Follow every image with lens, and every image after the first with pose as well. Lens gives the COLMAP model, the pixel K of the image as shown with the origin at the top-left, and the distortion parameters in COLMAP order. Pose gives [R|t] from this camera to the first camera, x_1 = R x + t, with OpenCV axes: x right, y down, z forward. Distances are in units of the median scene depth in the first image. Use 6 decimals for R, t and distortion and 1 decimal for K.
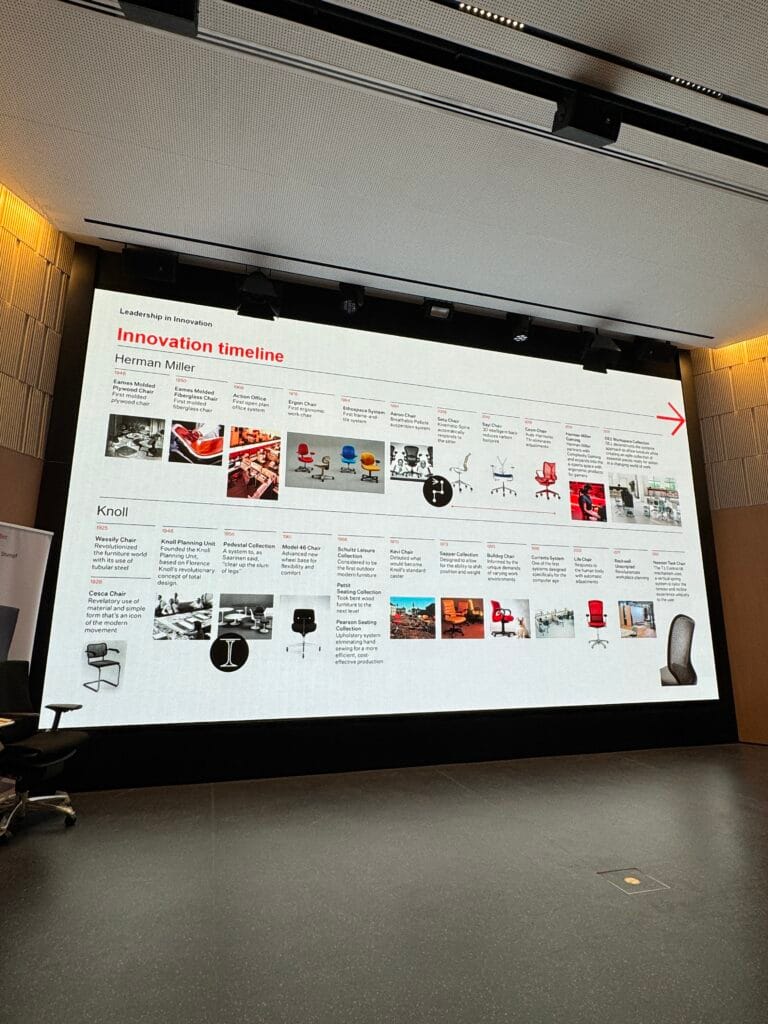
lens RADIAL K [[547.8, 0, 386.7], [0, 547.8, 508.9], [0, 0, 1]] dist [-0.017522, 0.001237]
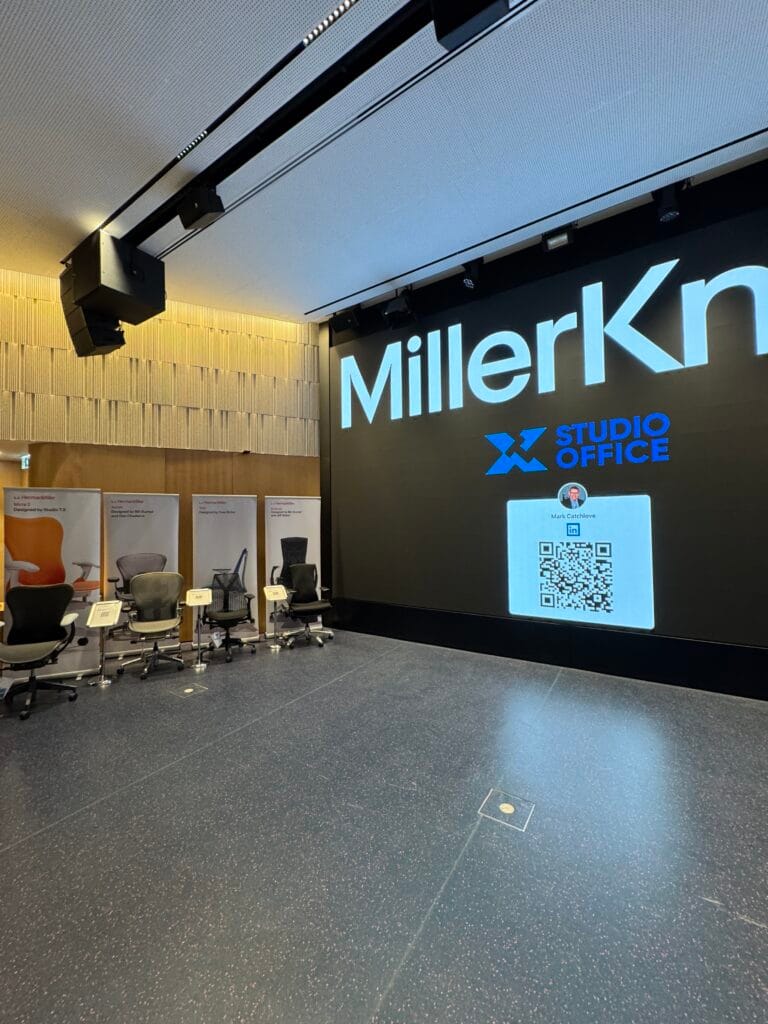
lens RADIAL K [[407.7, 0, 385.0], [0, 407.7, 511.1], [0, 0, 1]] dist [-0.001880, -0.001372]
pose [[0.640596, -0.033260, -0.767157, 0.602539], [0.175485, 0.978964, 0.104092, -0.016054], [0.747557, -0.201305, 0.632957, 0.266474]]
